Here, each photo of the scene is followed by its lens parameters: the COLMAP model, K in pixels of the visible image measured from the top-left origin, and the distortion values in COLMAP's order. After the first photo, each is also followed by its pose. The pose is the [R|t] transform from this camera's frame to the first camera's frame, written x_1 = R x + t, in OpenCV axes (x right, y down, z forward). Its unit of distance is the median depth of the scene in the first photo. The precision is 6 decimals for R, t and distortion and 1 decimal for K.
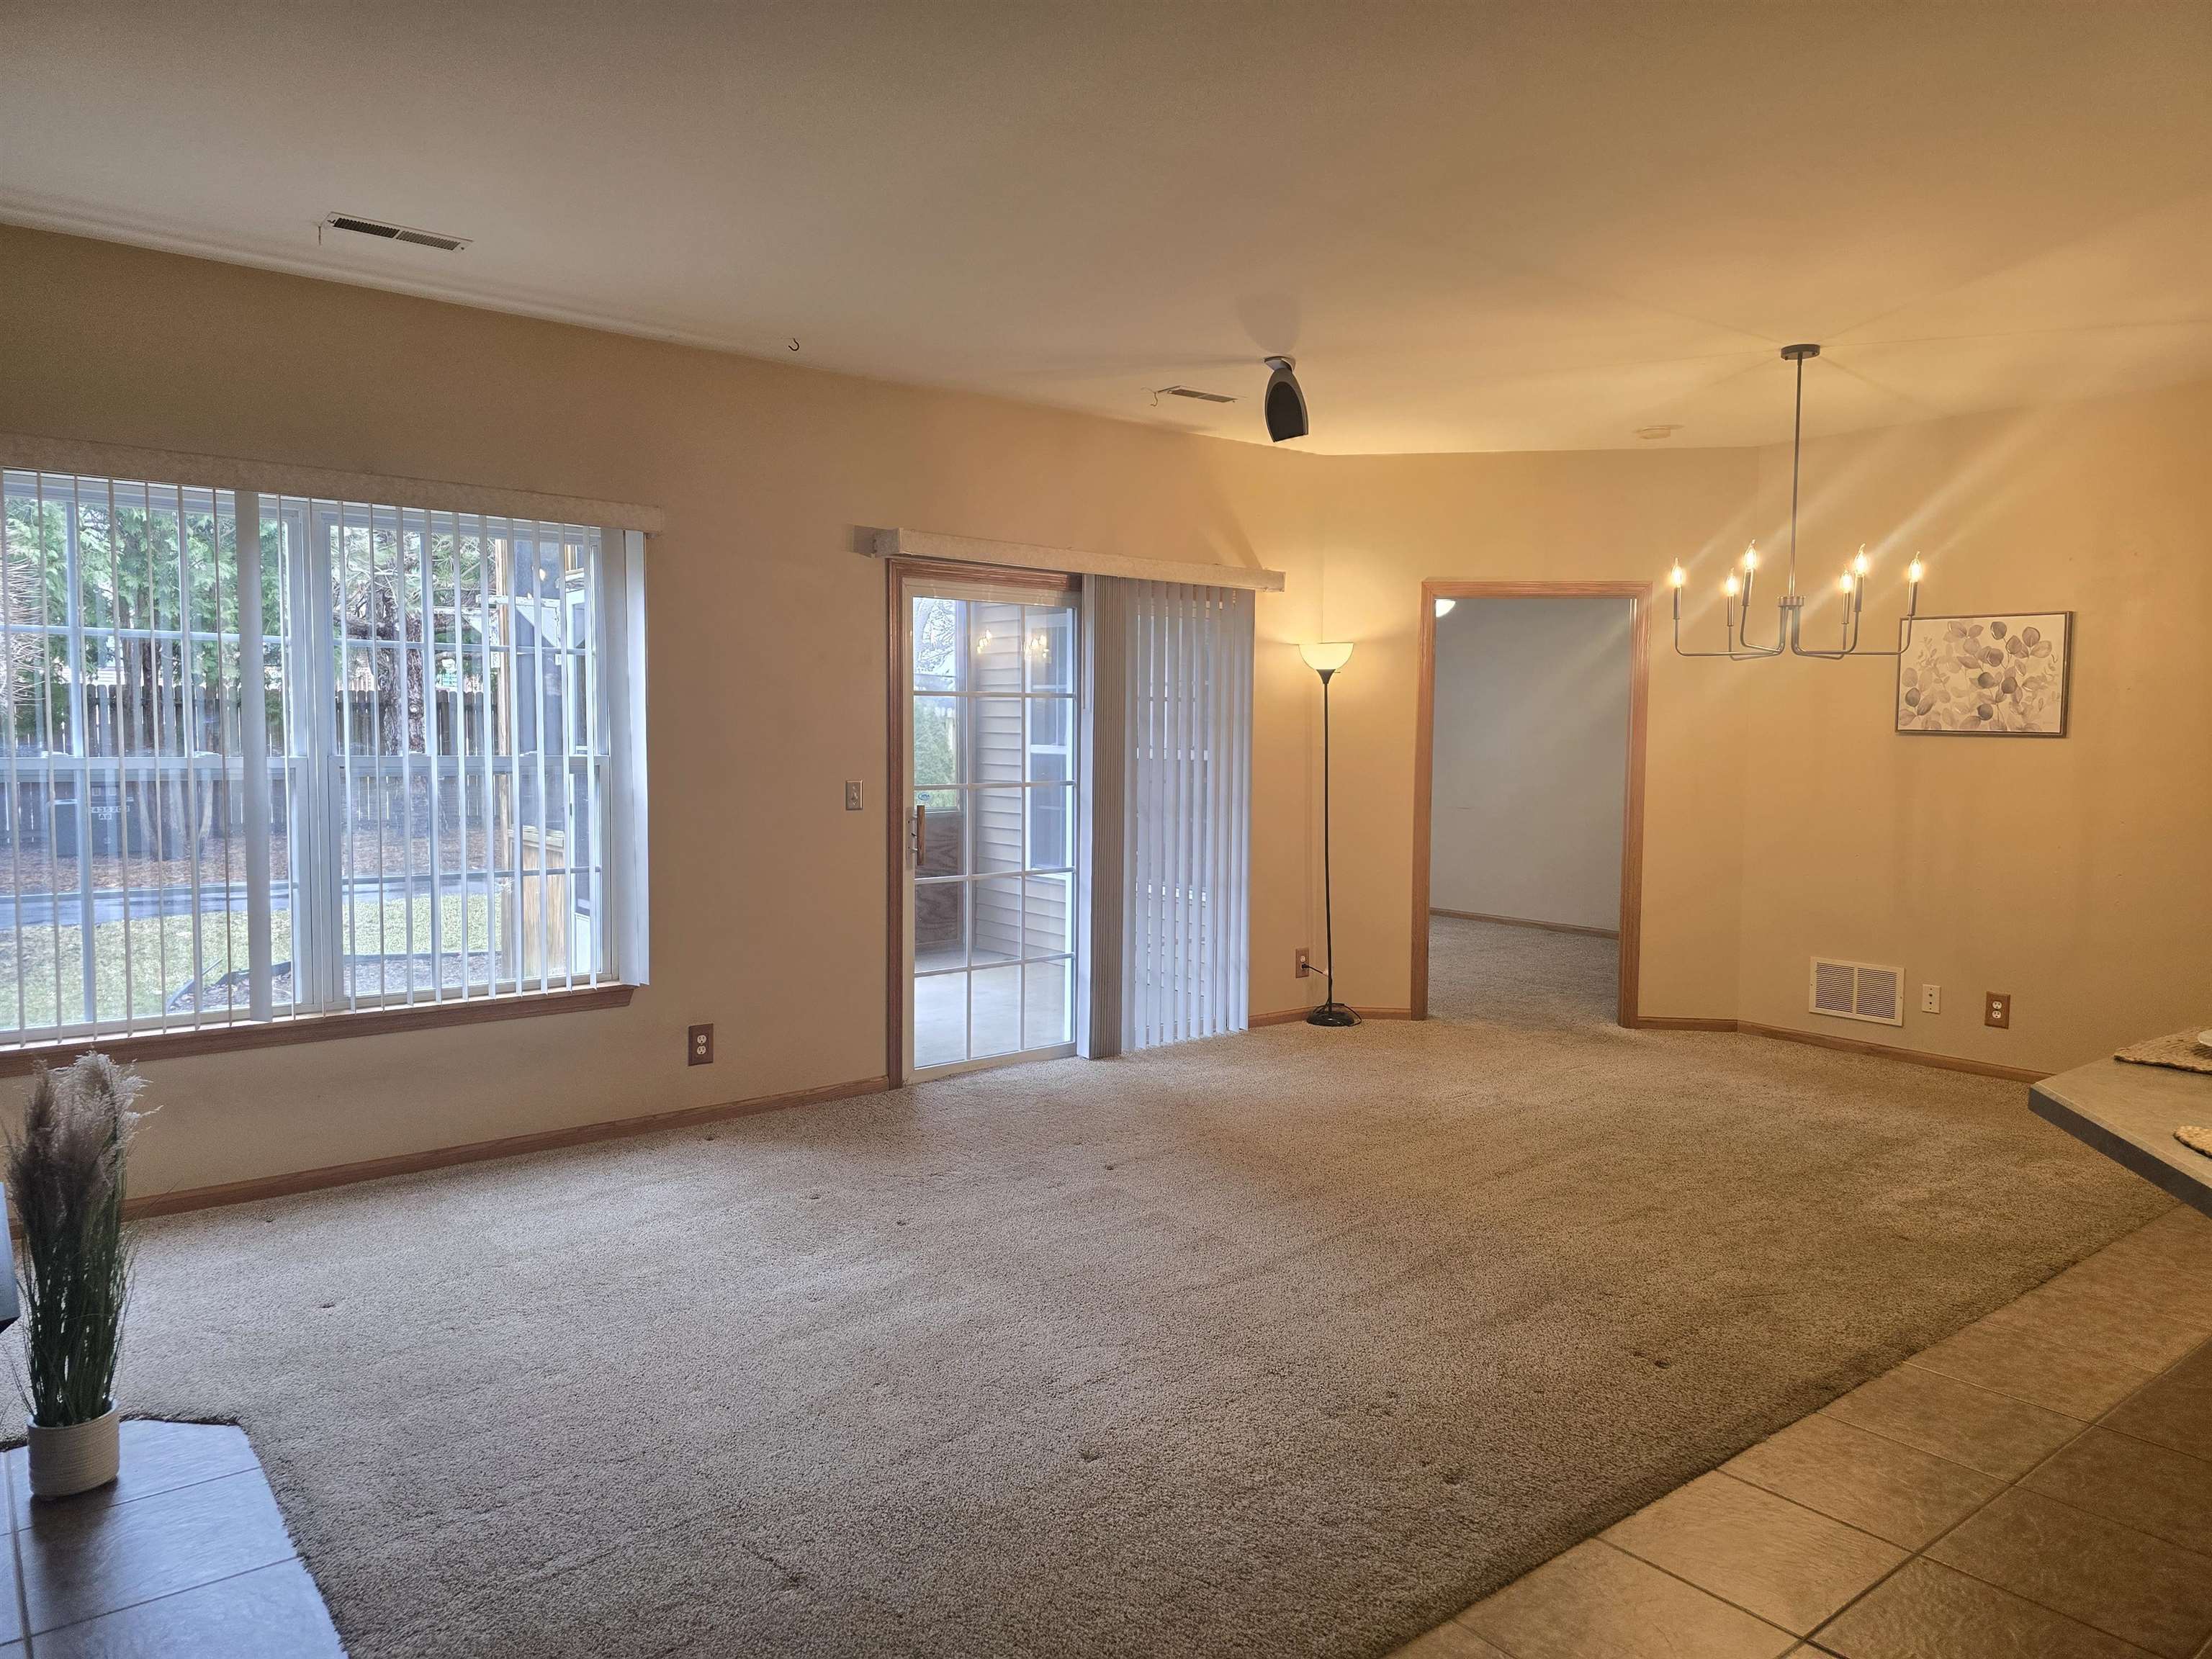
lens RADIAL K [[1475.7, 0, 1129.3], [0, 1475.7, 816.7], [0, 0, 1]] dist [0.060534, -0.054414]
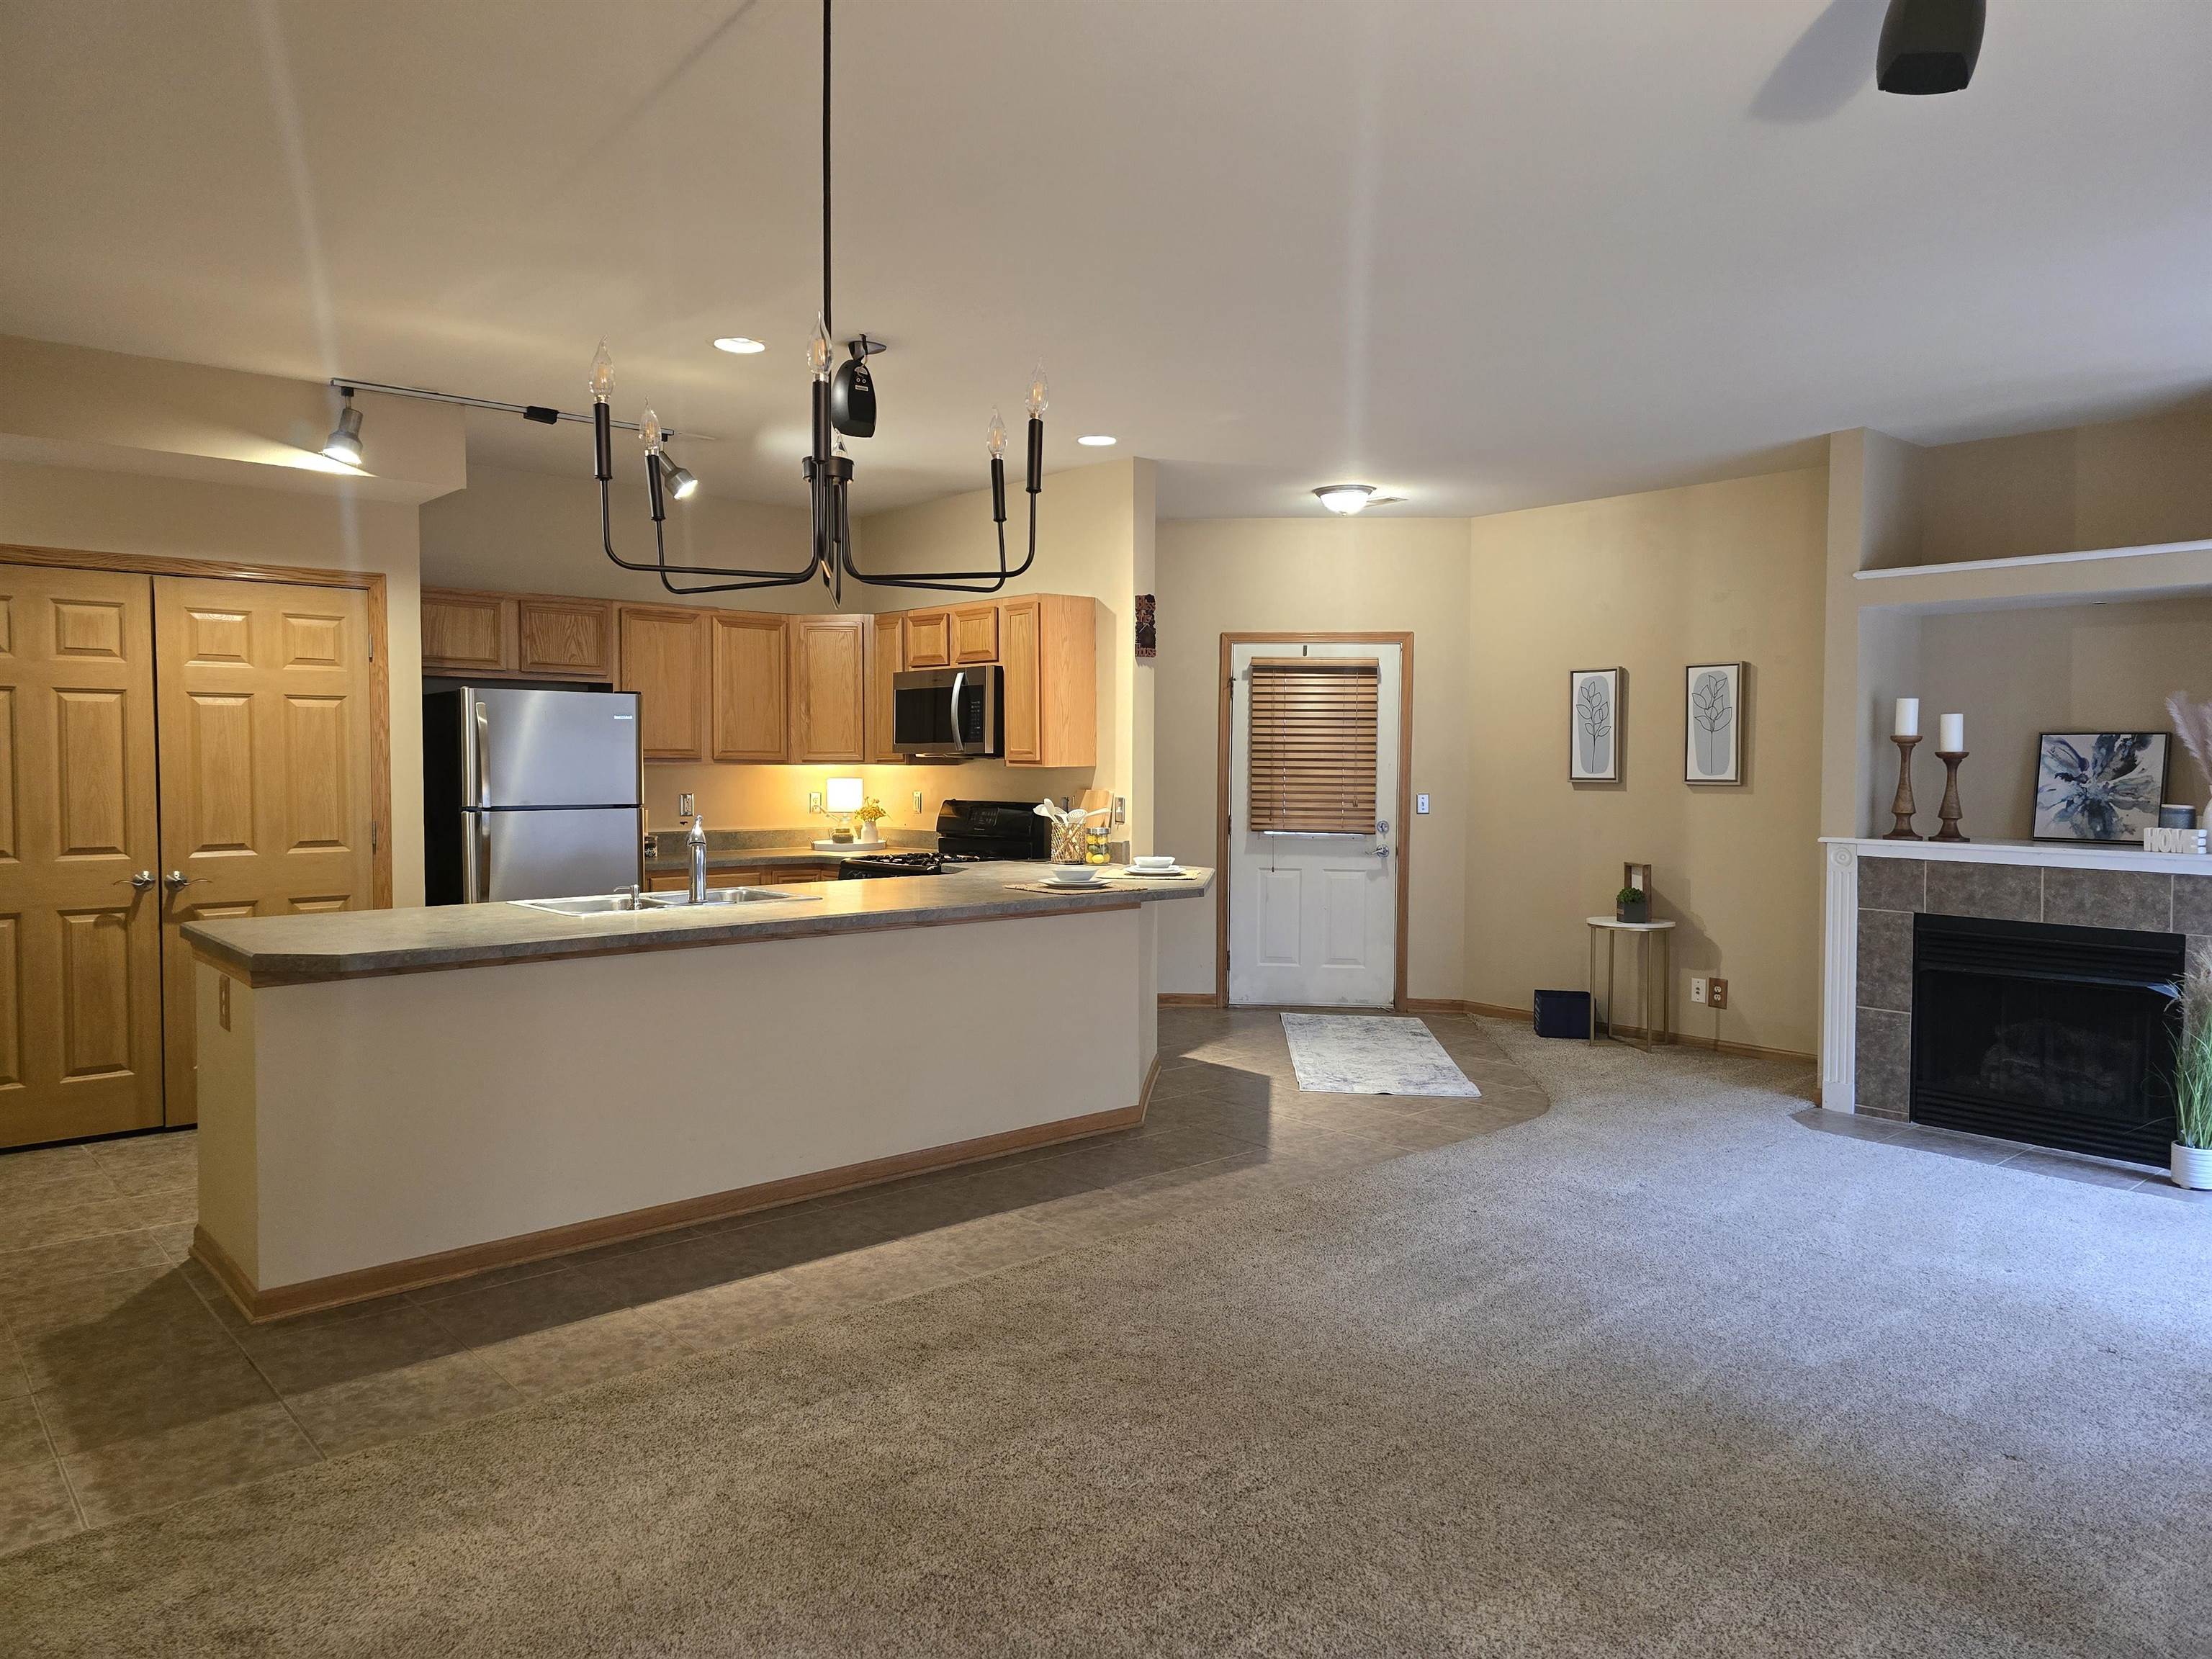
lens RADIAL K [[1475.7, 0, 1108.3], [0, 1475.7, 823.6], [0, 0, 1]] dist [0.060534, -0.054414]
pose [[-0.998677, -0.010912, -0.050254, 0.317618], [-0.016261, 0.994094, 0.107298, -0.070434], [0.048787, 0.107973, -0.992956, 1.242656]]
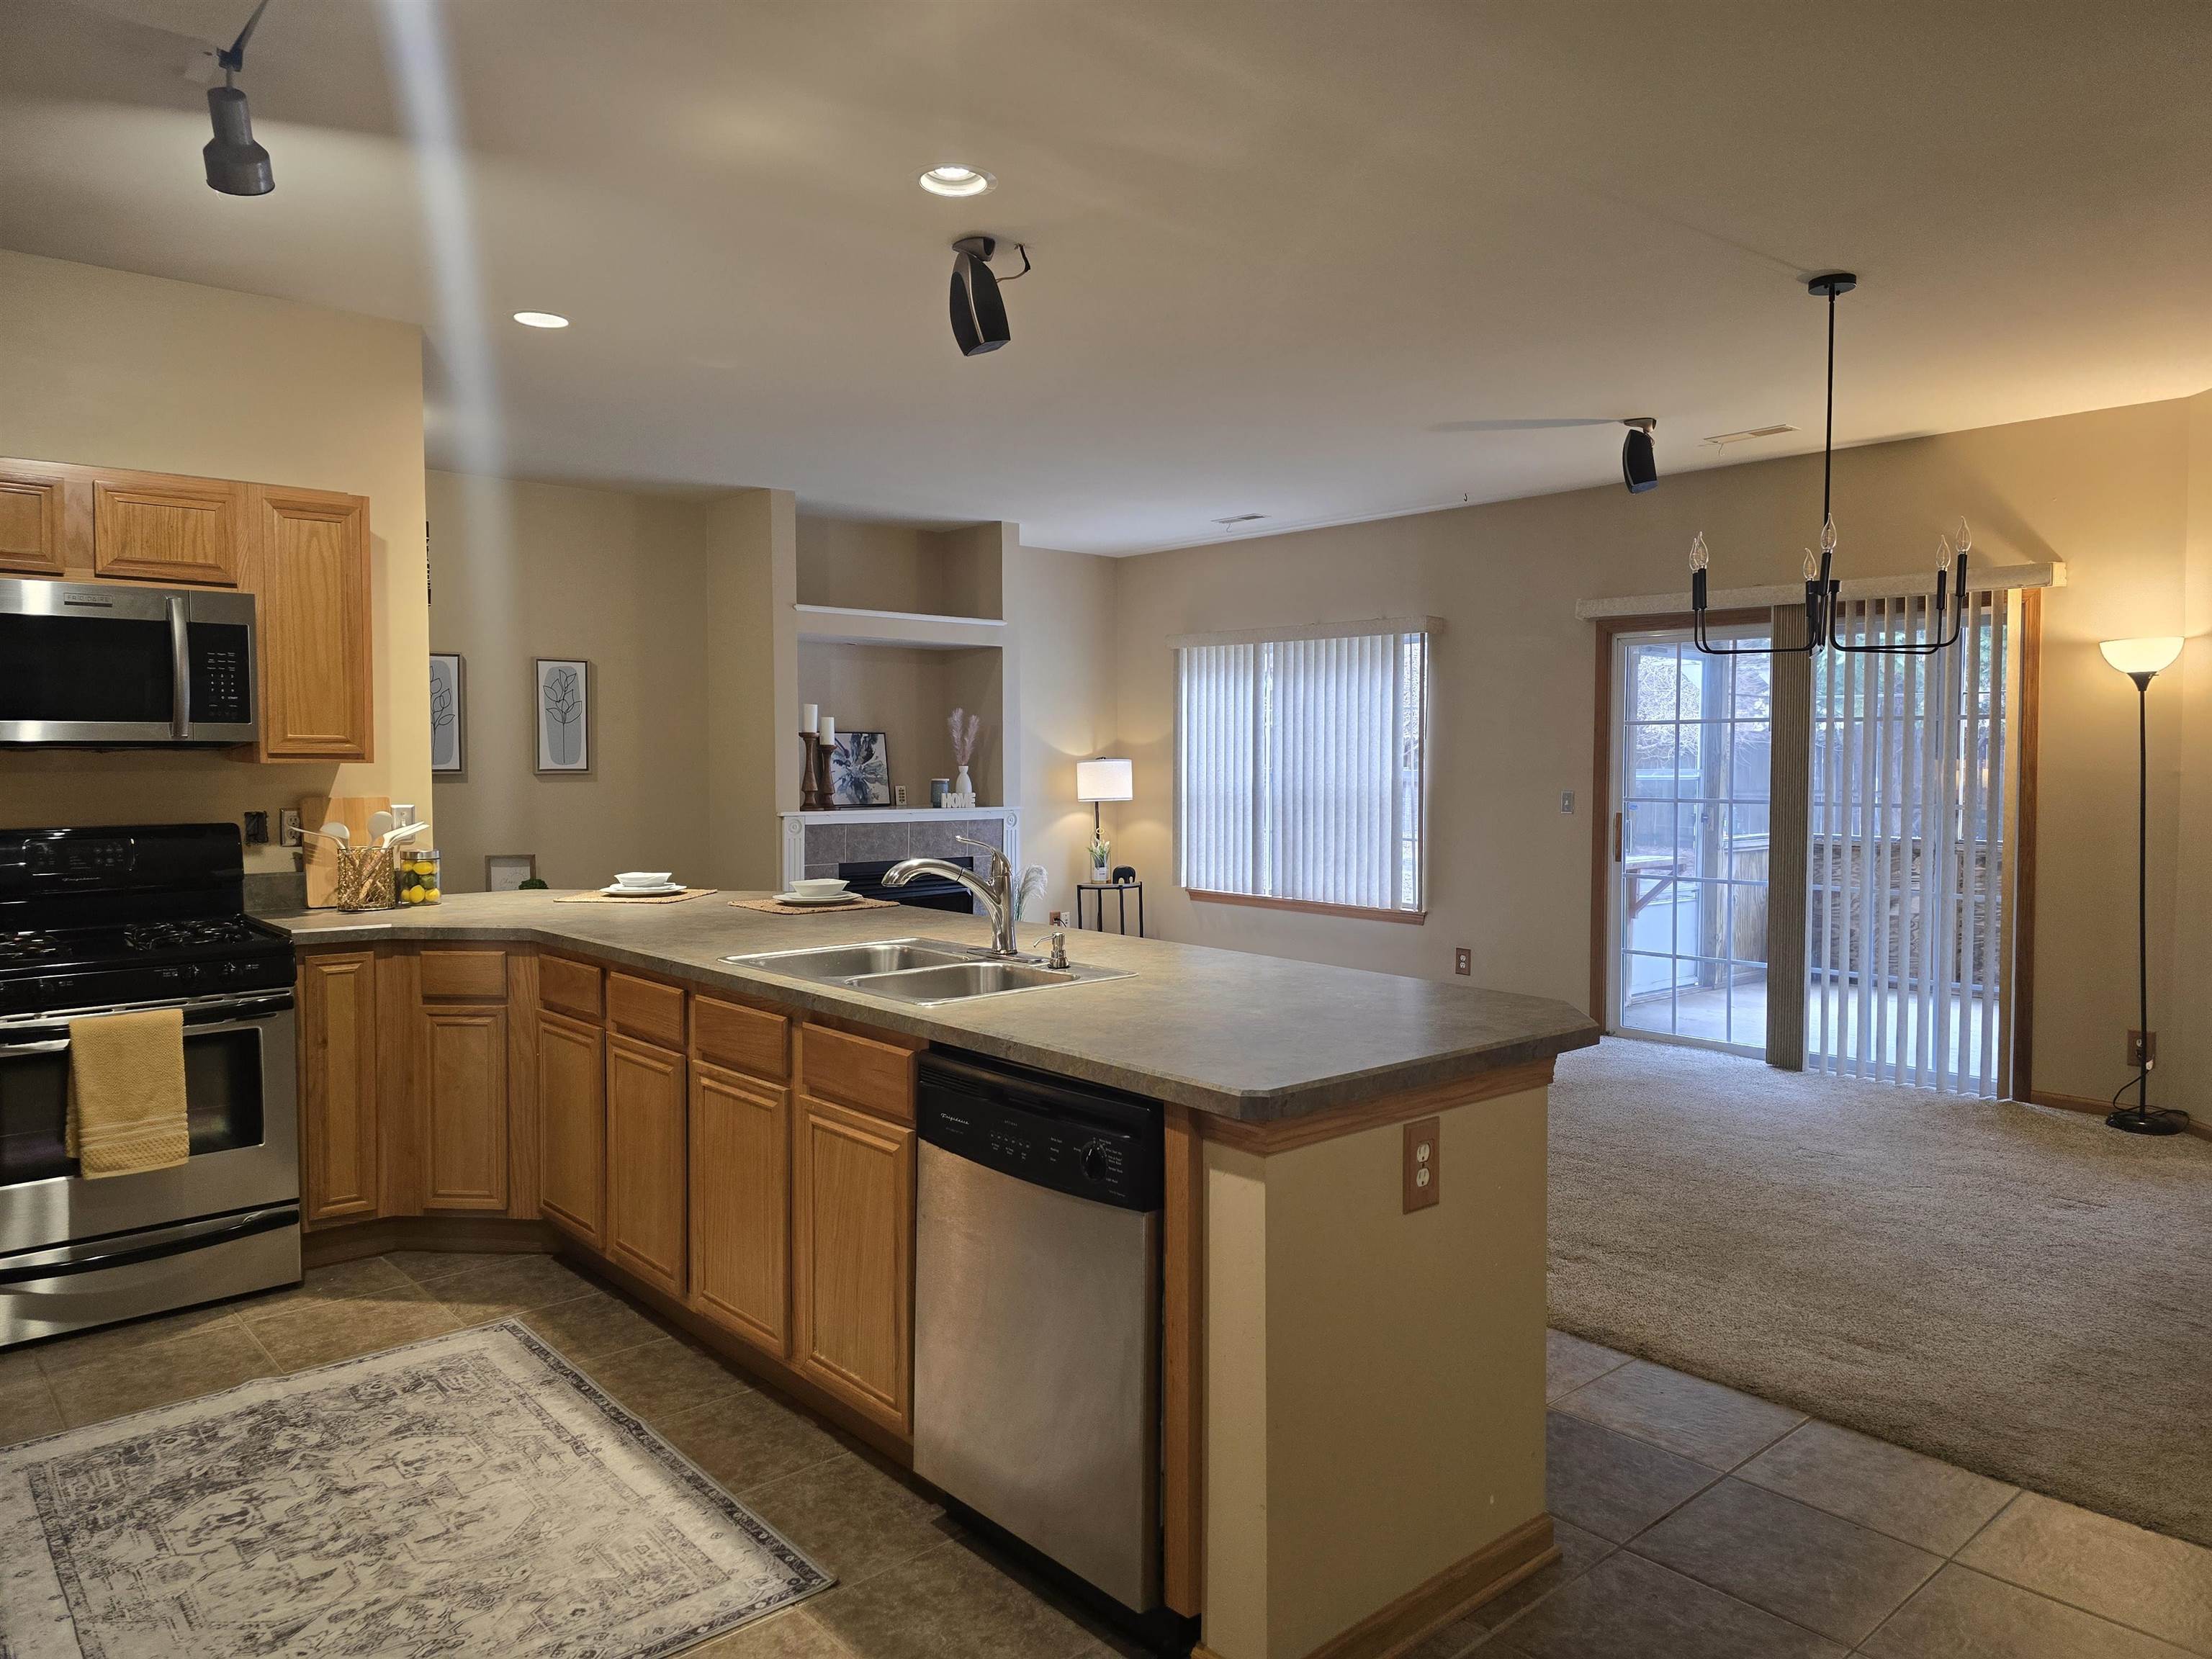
lens RADIAL K [[1475.7, 0, 1108.0], [0, 1475.7, 823.4], [0, 0, 1]] dist [0.060534, -0.054414]
pose [[0.052554, 0.038997, -0.997856, 1.045431], [-0.065133, 0.997243, 0.035542, -0.014654], [0.996492, 0.063125, 0.054950, 0.479304]]
